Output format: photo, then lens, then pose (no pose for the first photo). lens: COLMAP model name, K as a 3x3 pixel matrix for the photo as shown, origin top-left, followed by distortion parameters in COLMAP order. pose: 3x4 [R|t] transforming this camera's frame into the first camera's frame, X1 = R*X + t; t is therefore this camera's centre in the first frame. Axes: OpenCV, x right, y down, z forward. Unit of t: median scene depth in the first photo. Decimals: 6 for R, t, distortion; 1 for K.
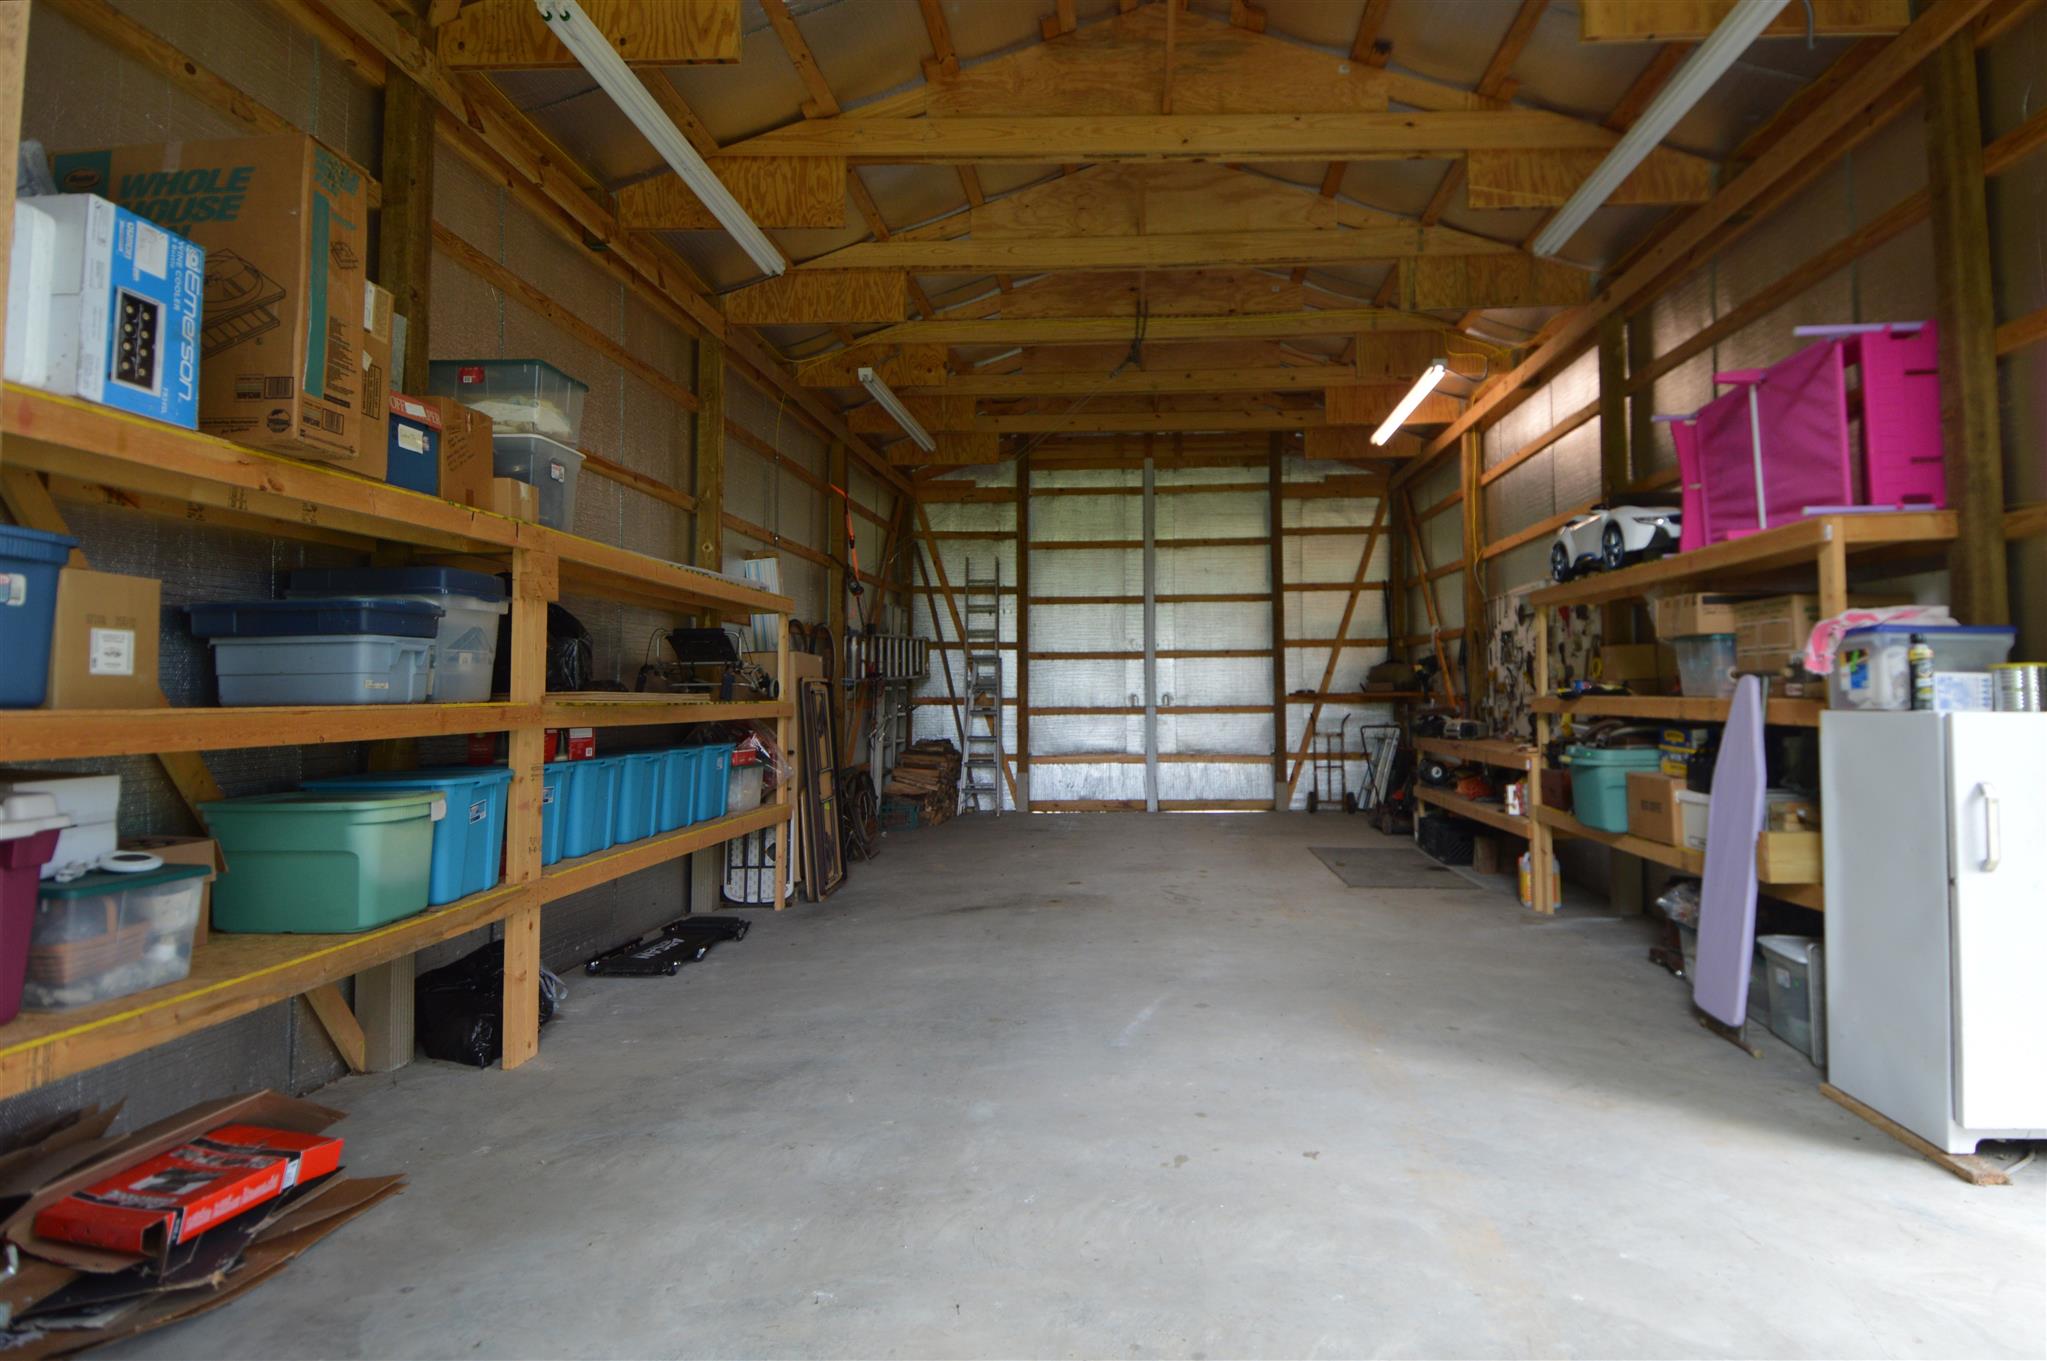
lens RADIAL K [[1239.8, 0, 1102.4], [0, 1239.8, 637.9], [0, 0, 1]] dist [0.071977, -0.066349]
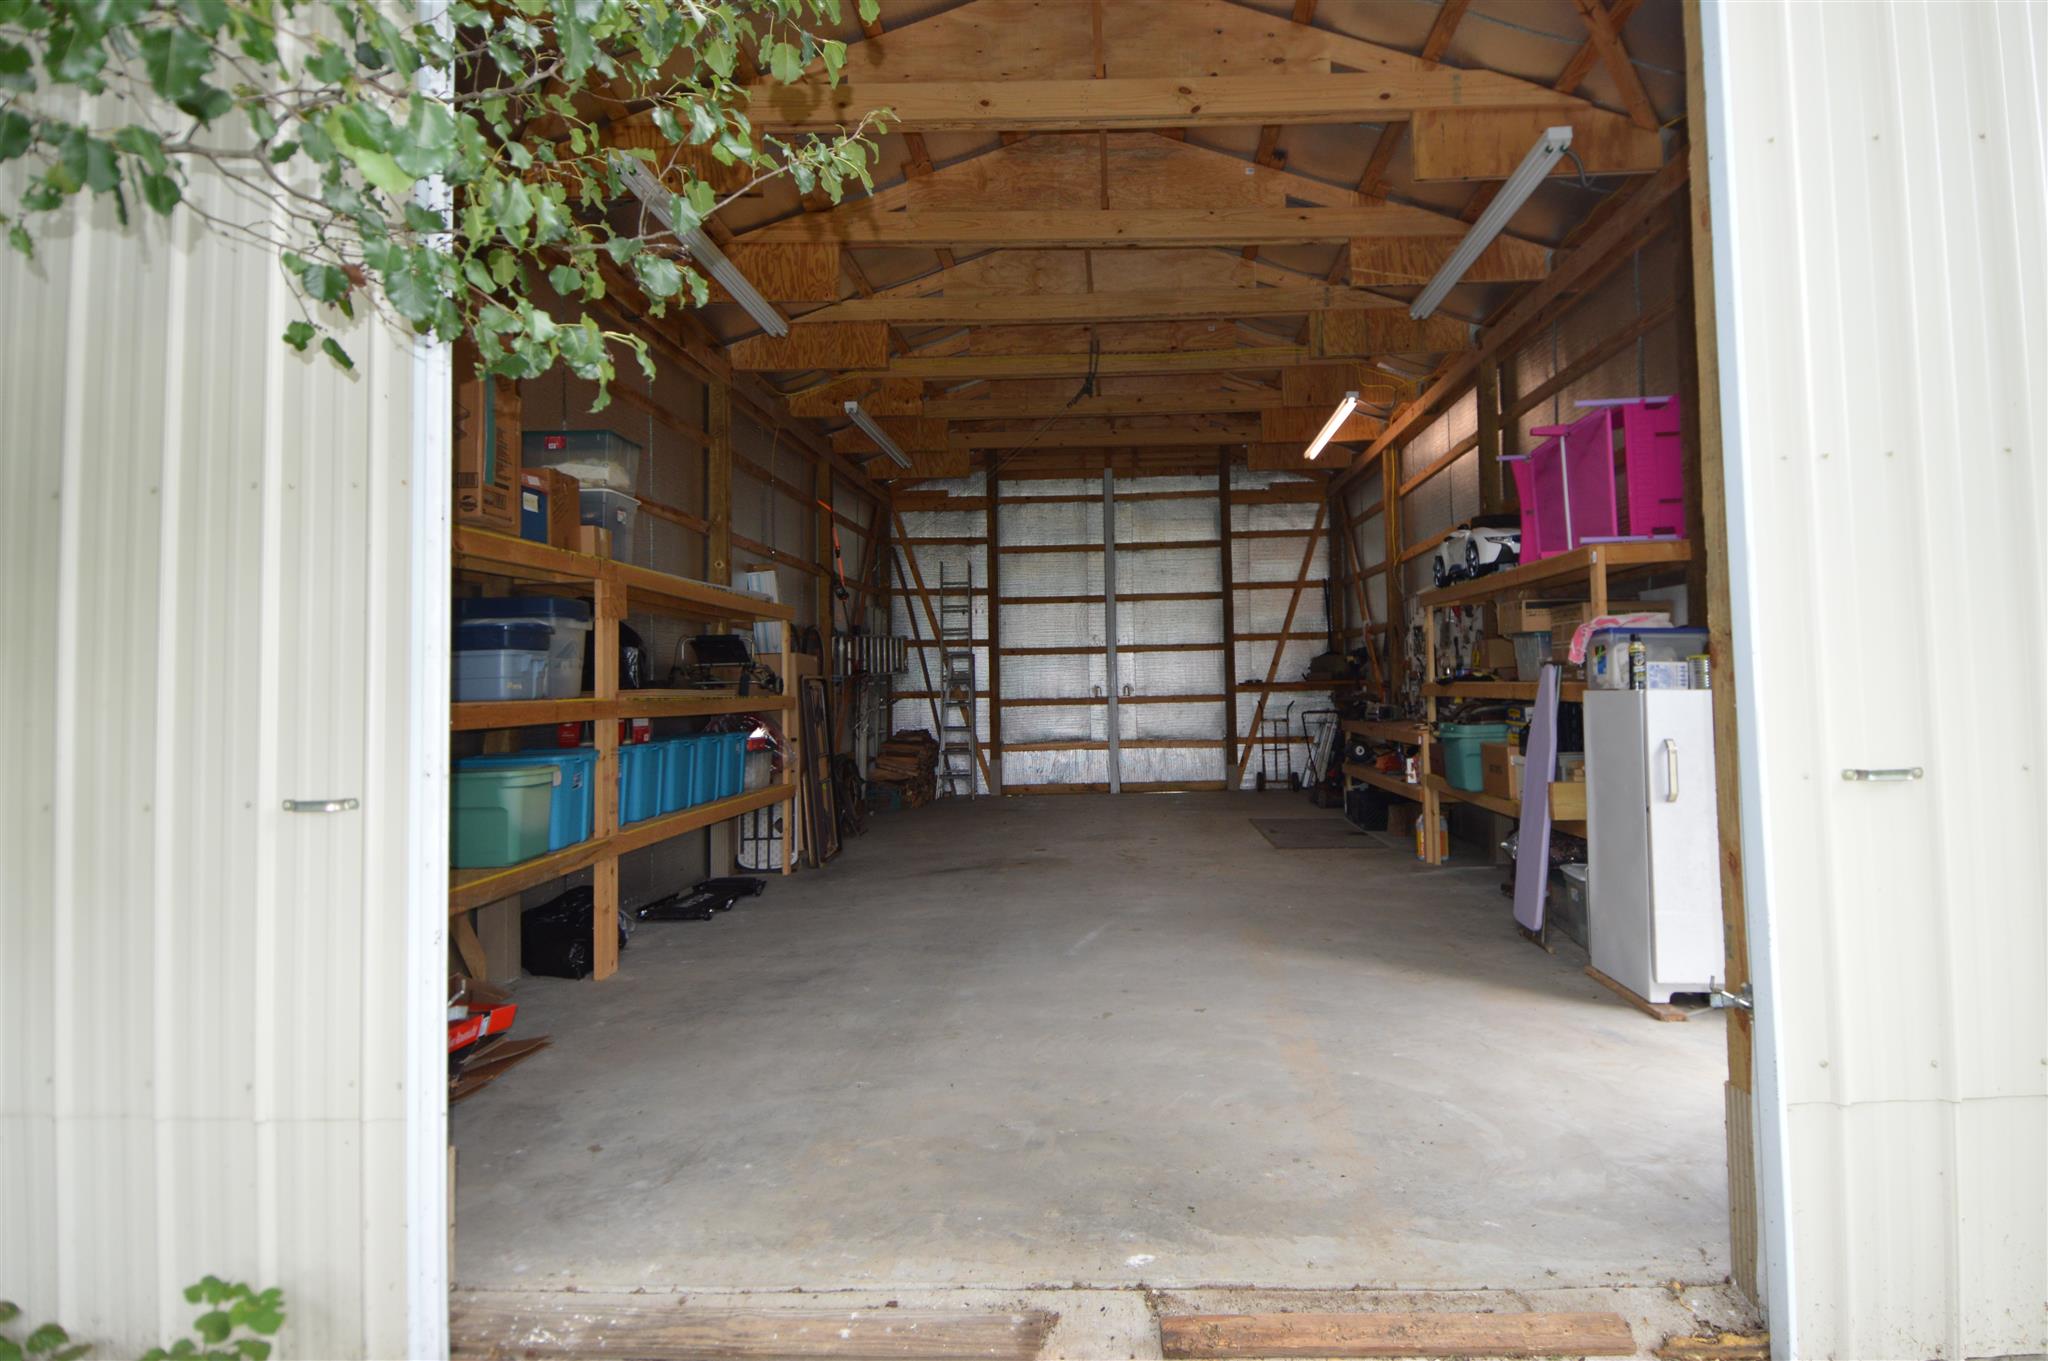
lens RADIAL K [[1240.4, 0, 1103.0], [0, 1240.4, 637.9], [0, 0, 1]] dist [0.071977, -0.066349]
pose [[0.999676, -0.012699, 0.022065, 0.015521], [0.012559, 0.999900, 0.006490, -0.008076], [-0.022145, -0.006211, 0.999735, -0.191896]]
